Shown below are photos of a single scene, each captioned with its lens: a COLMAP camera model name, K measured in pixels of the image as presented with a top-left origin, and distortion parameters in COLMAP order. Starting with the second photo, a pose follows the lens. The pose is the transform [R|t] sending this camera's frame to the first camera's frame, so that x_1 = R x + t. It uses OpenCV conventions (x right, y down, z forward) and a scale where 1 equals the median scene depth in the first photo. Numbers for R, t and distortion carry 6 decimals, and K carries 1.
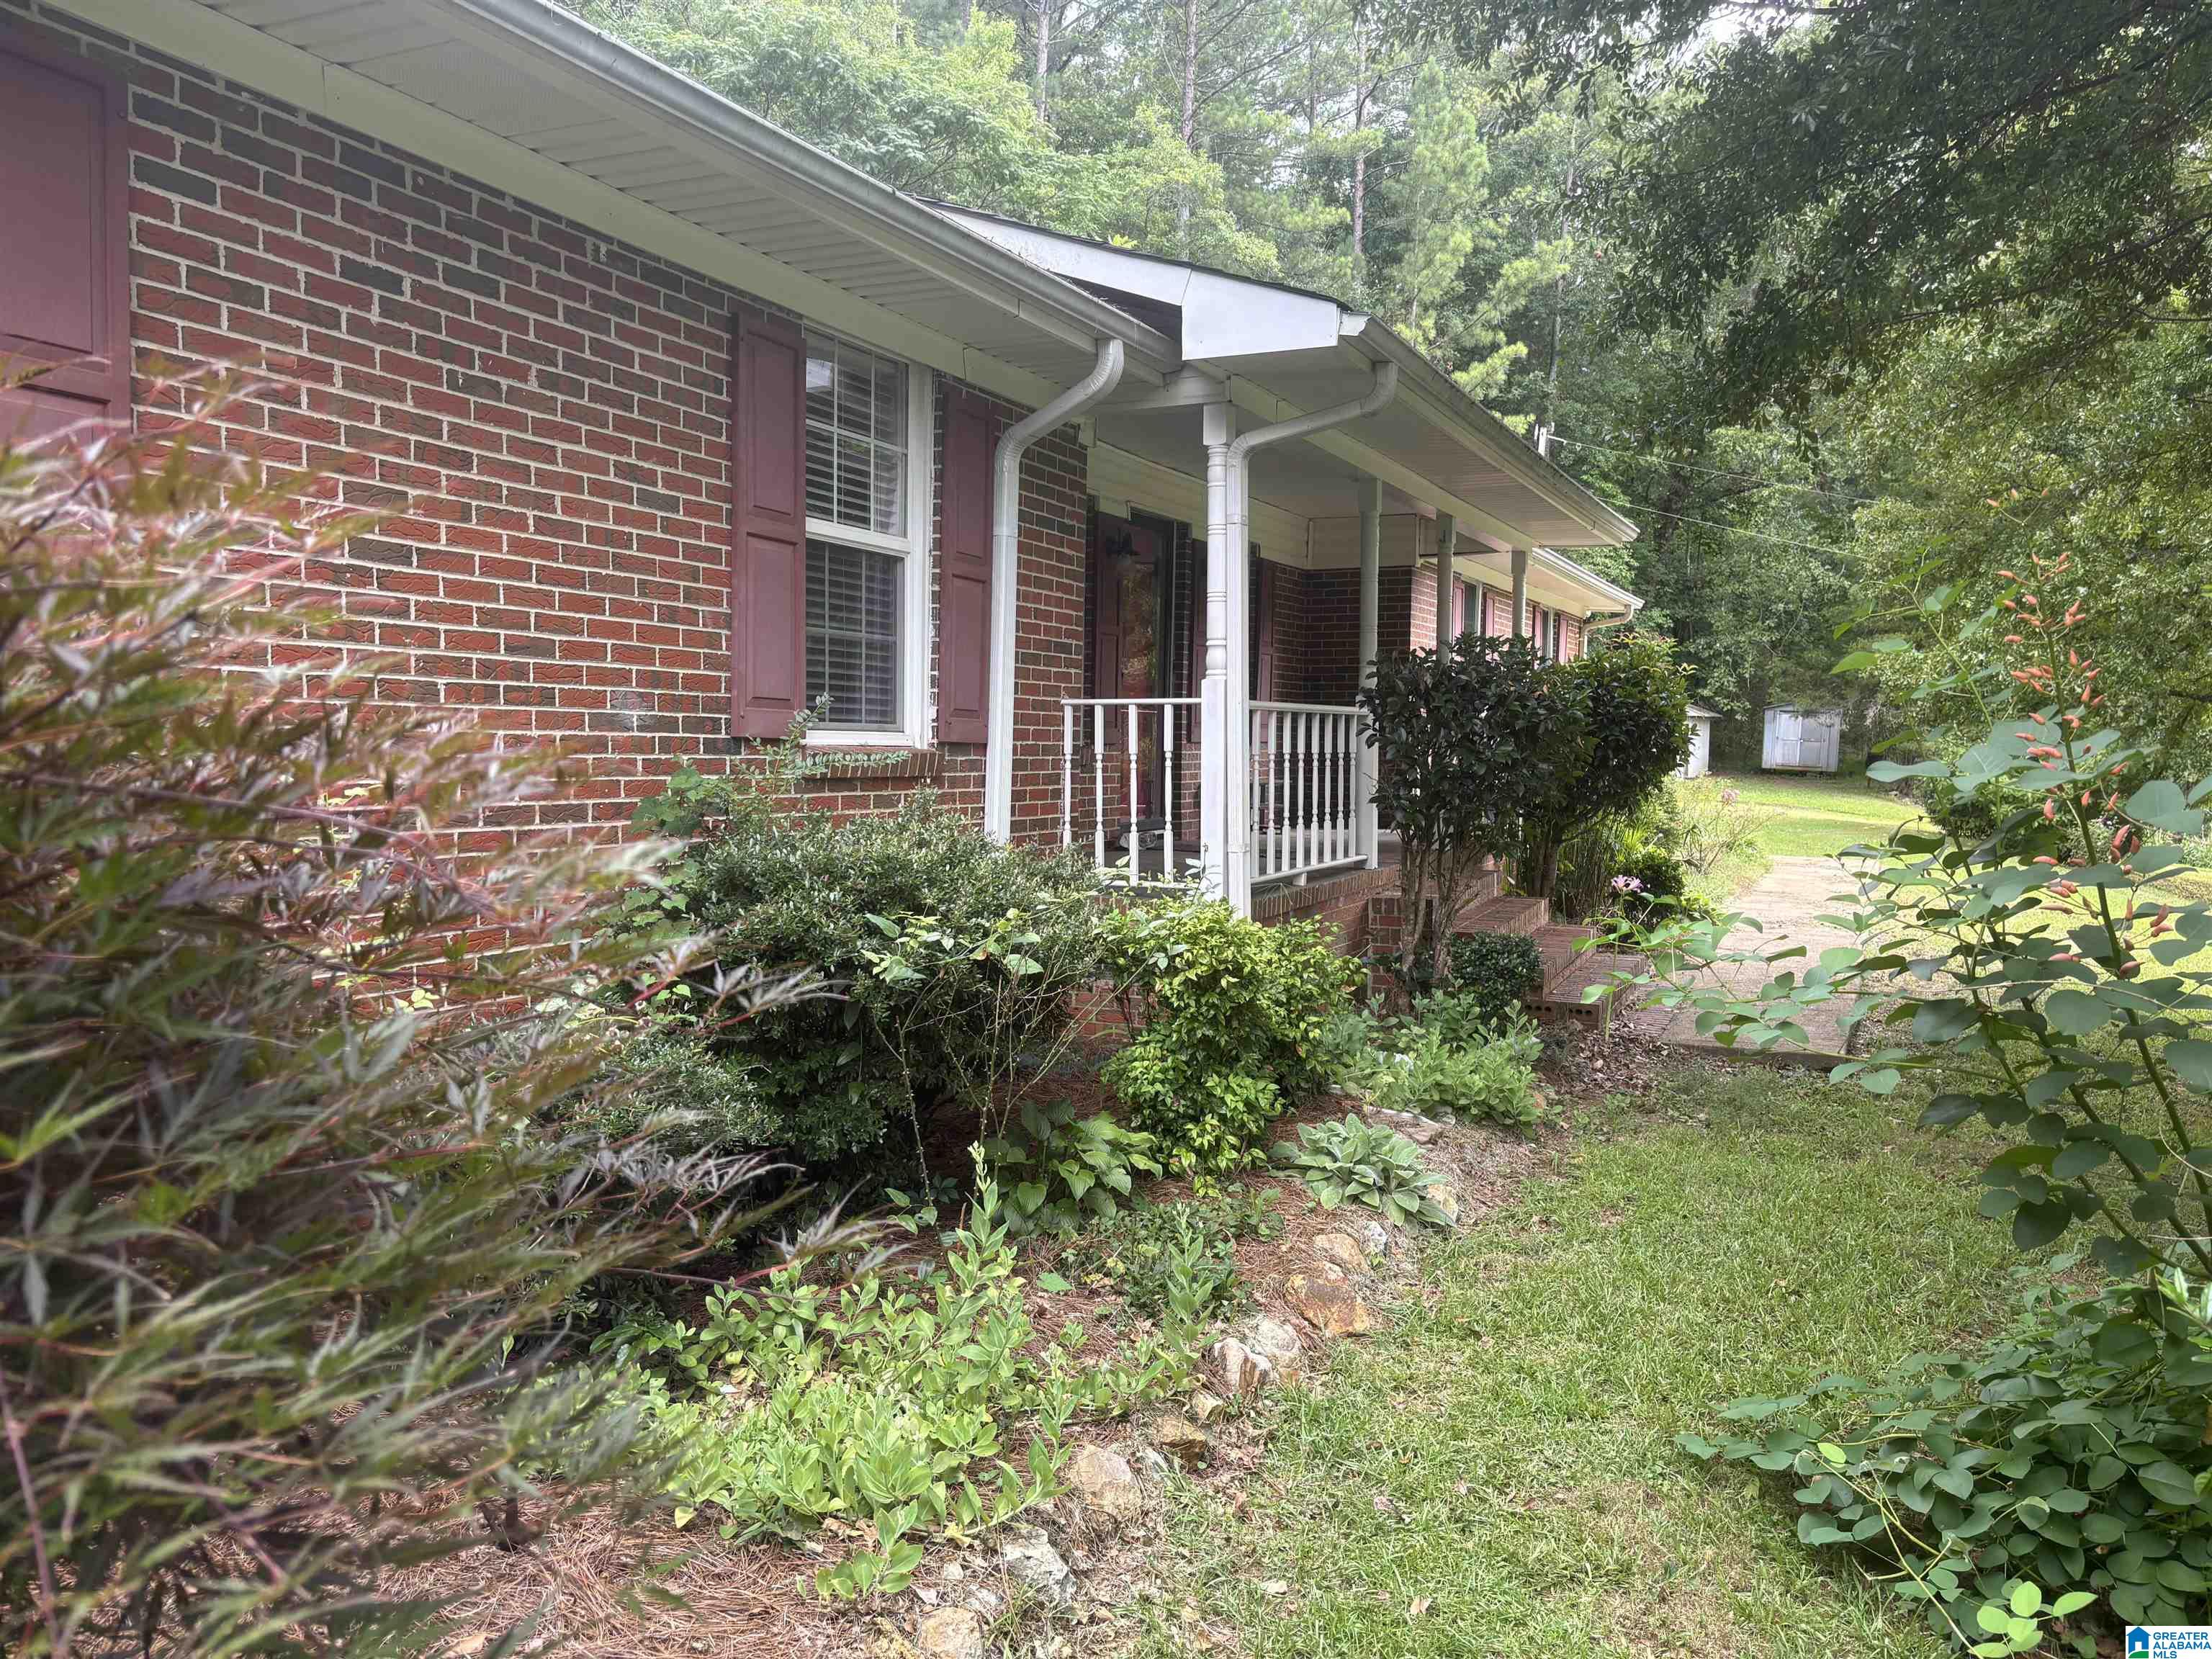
lens RADIAL K [[1681.0, 0, 1121.8], [0, 1681.0, 827.6], [0, 0, 1]] dist [0.053524, -0.054258]
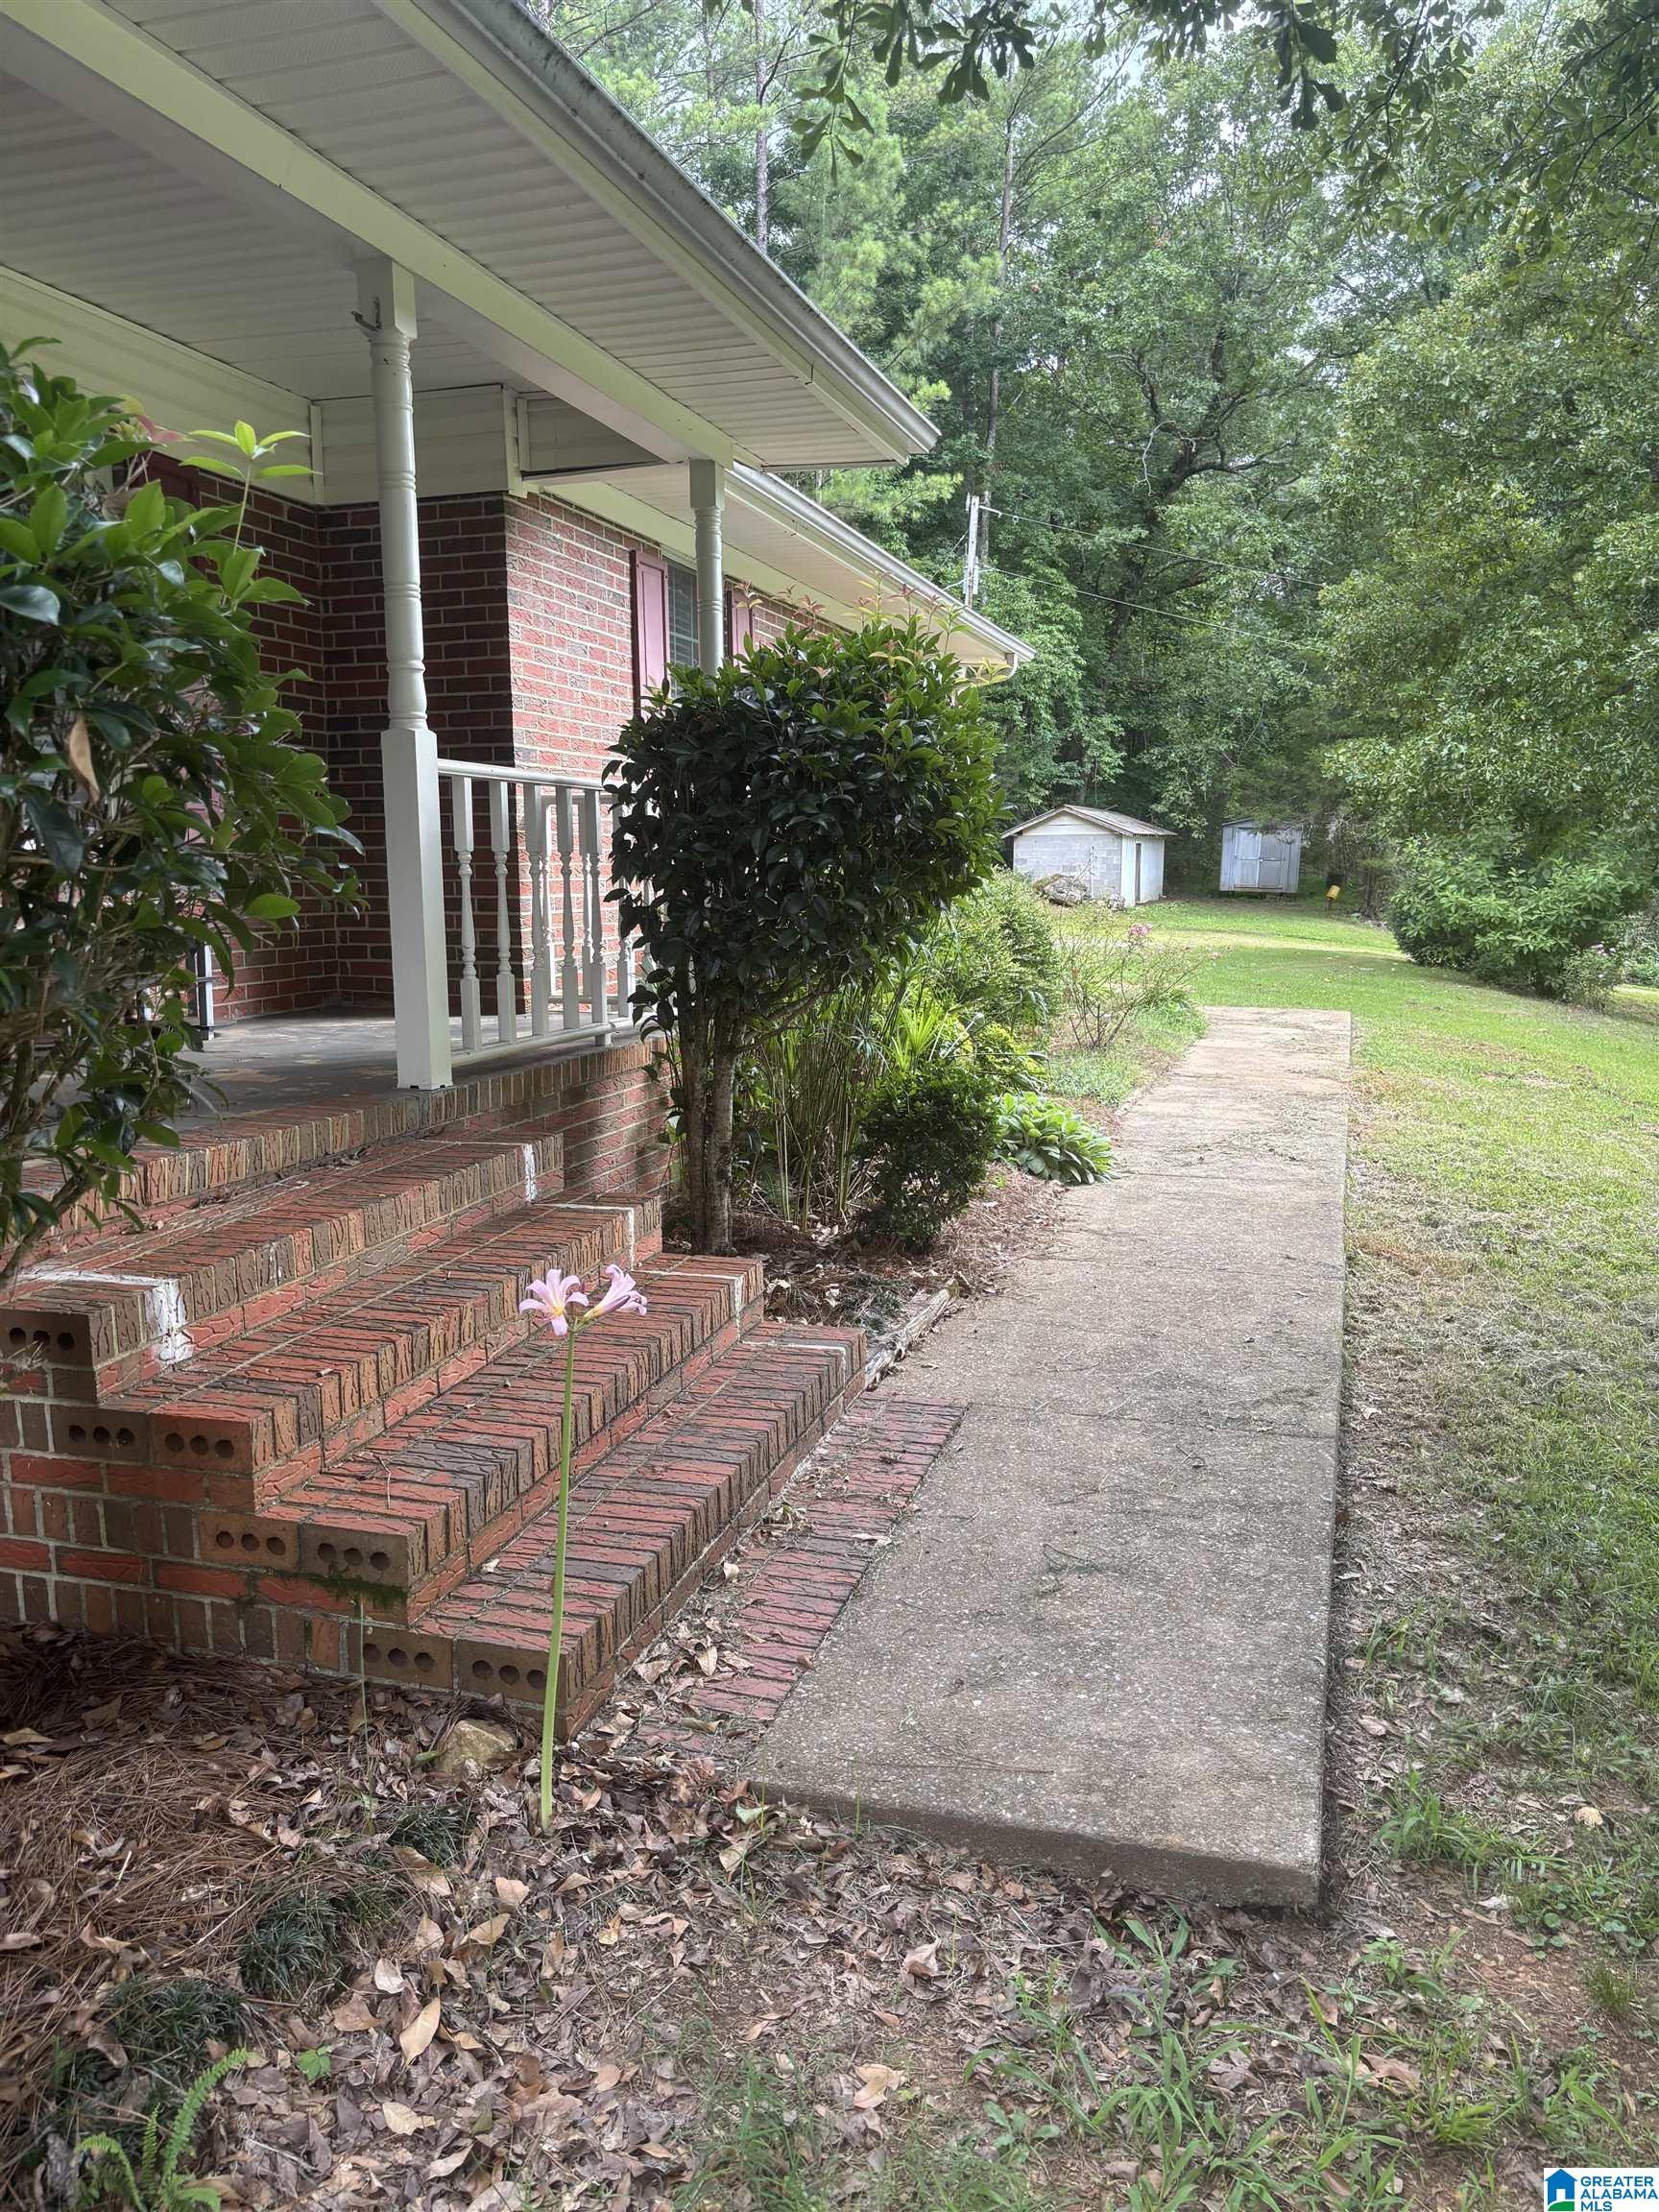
lens RADIAL K [[1681.0, 0, 838.0], [0, 1681.0, 1123.1], [0, 0, 1]] dist [0.053524, -0.054258]
pose [[0.990593, -0.034521, 0.132418, 0.056896], [0.021645, 0.995003, 0.097471, -0.004103], [-0.135121, -0.093687, 0.986390, 0.134298]]
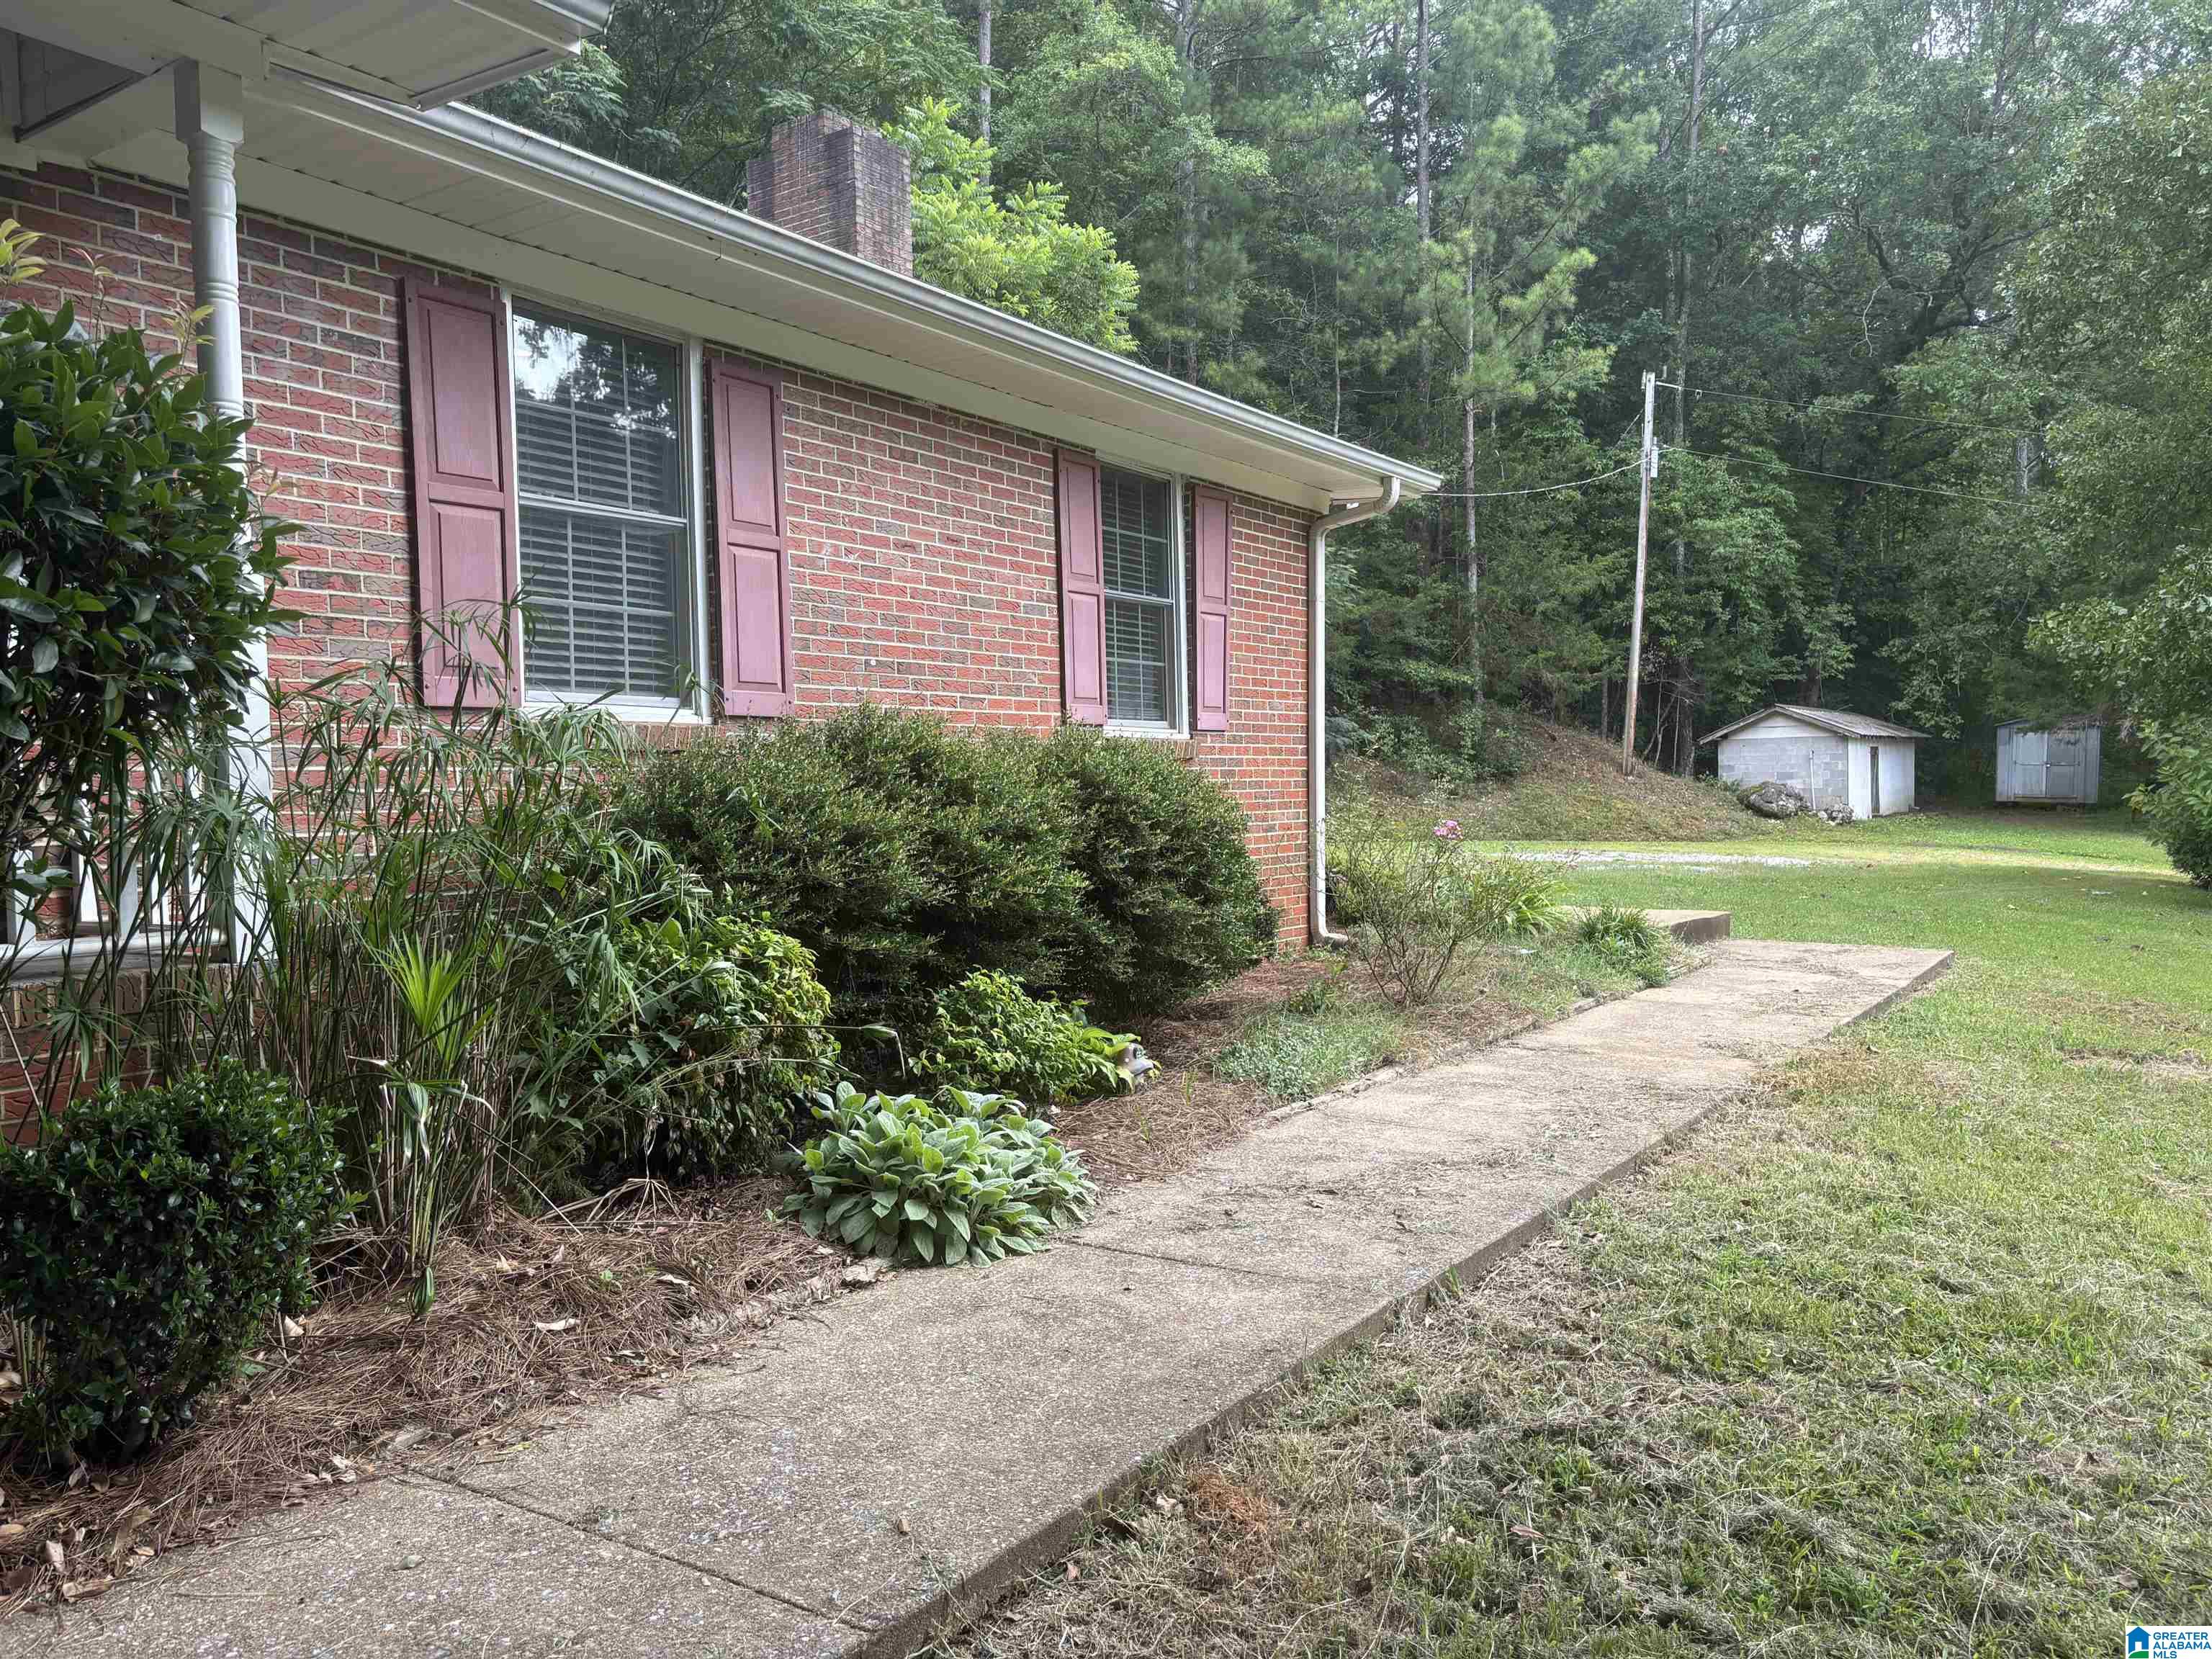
lens RADIAL K [[1681.0, 0, 1110.4], [0, 1681.0, 841.7], [0, 0, 1]] dist [0.053524, -0.054258]
pose [[0.987219, -0.024194, -0.157525, 0.126865], [0.019899, 0.999387, -0.028787, -0.001958], [0.158125, 0.025284, 0.987095, 0.202420]]
